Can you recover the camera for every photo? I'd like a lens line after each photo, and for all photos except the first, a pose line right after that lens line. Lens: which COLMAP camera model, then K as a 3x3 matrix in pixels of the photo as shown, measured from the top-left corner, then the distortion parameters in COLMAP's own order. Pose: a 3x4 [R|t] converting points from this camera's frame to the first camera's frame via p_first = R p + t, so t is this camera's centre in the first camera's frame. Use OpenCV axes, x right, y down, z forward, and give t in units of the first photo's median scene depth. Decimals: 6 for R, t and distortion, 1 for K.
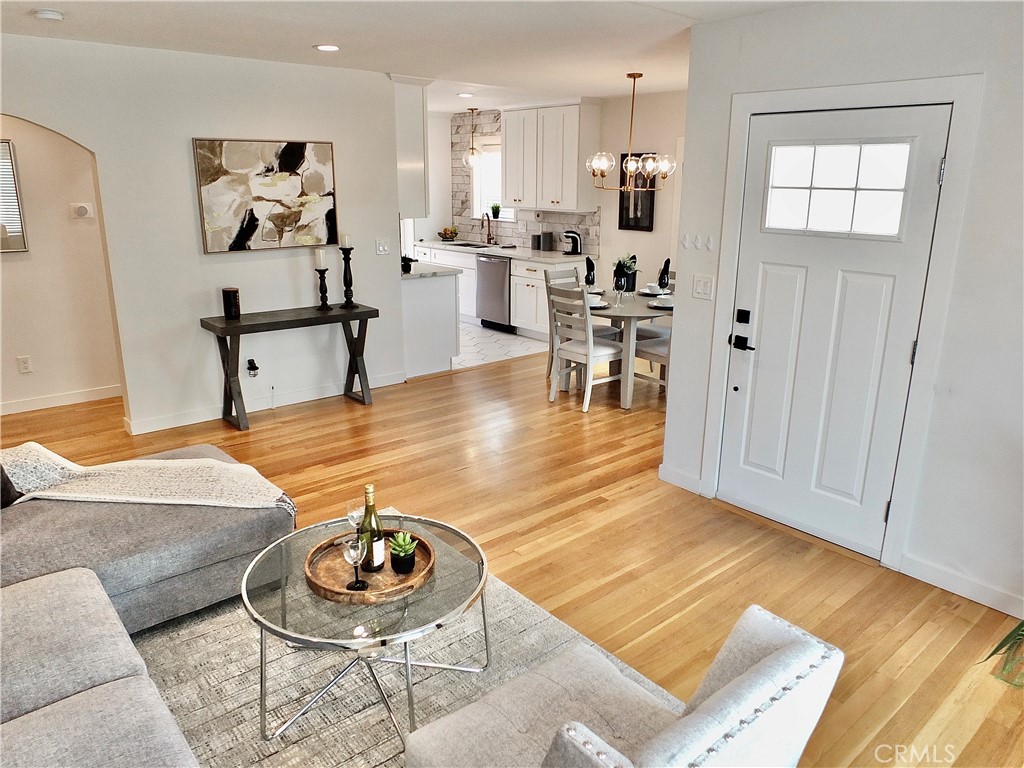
lens RADIAL K [[722.7, 0, 511.0], [0, 722.7, 374.8], [0, 0, 1]] dist [-0.002090, -0.006491]
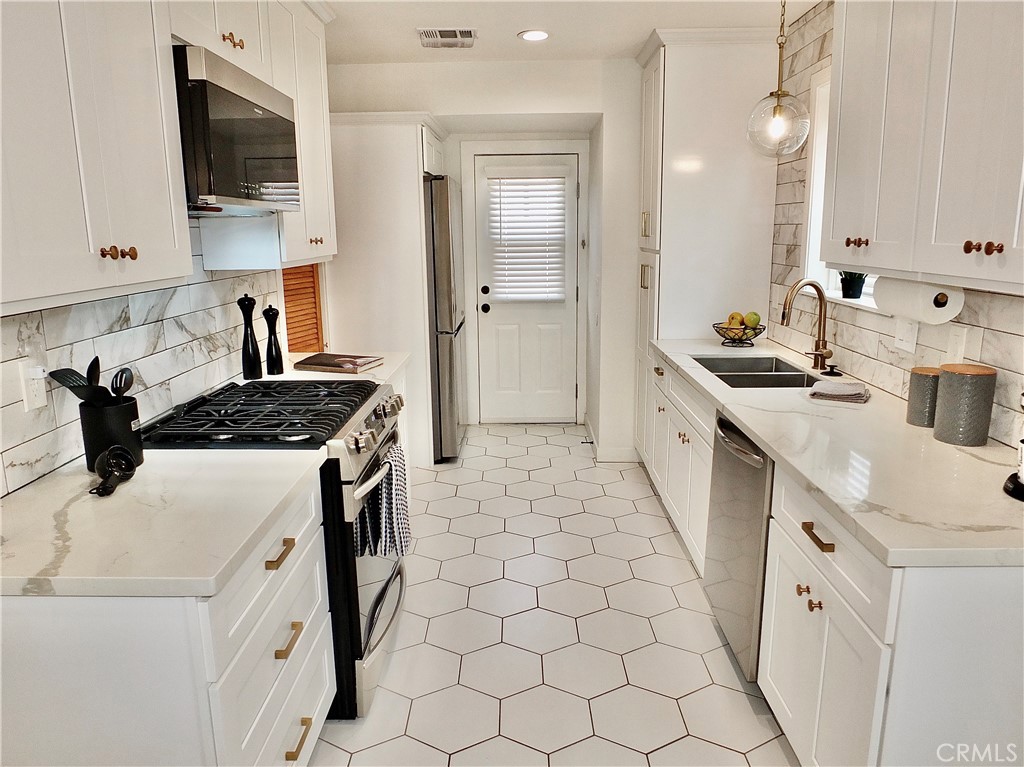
lens RADIAL K [[722.7, 0, 511.0], [0, 722.7, 374.3], [0, 0, 1]] dist [-0.002090, -0.006491]
pose [[0.747491, 0.117093, -0.653870, 0.085098], [-0.161714, 0.986804, -0.008154, -0.149524], [0.644287, 0.111835, 0.756563, 0.633542]]
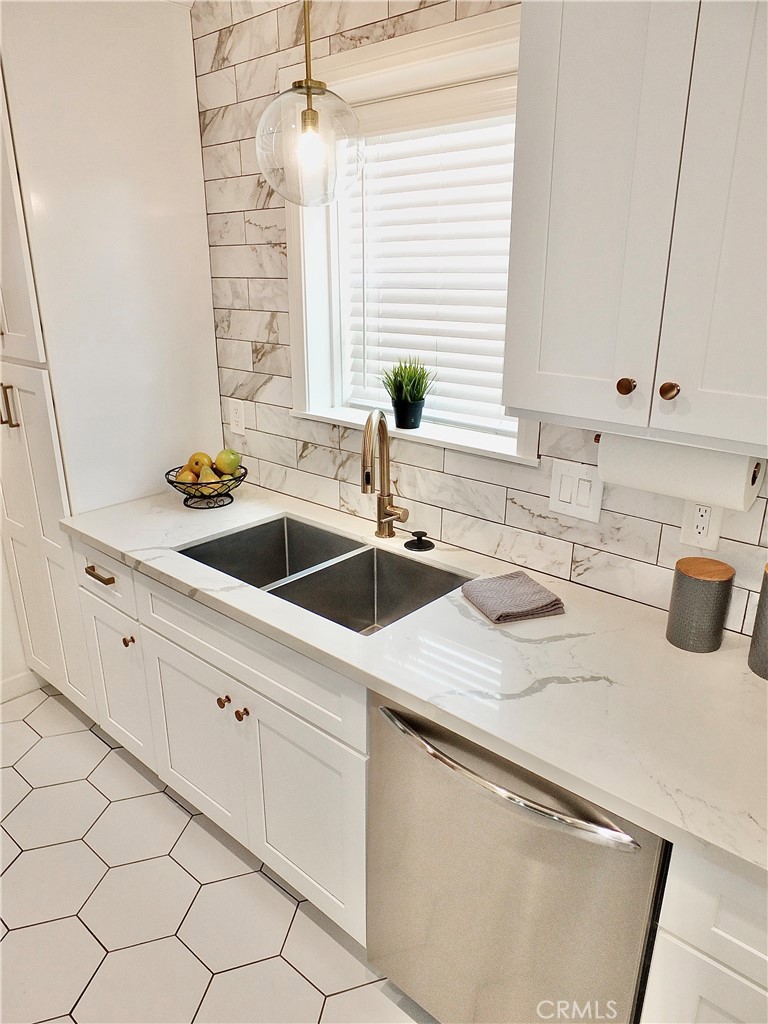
lens RADIAL K [[682.5, 0, 385.4], [0, 682.5, 499.6], [0, 0, 1]] dist [-0.007184, -0.003924]
pose [[0.989579, -0.052186, 0.134205, -0.058711], [0.043906, 0.996988, 0.063937, -0.203869], [-0.137137, -0.057378, 0.988889, 0.766762]]
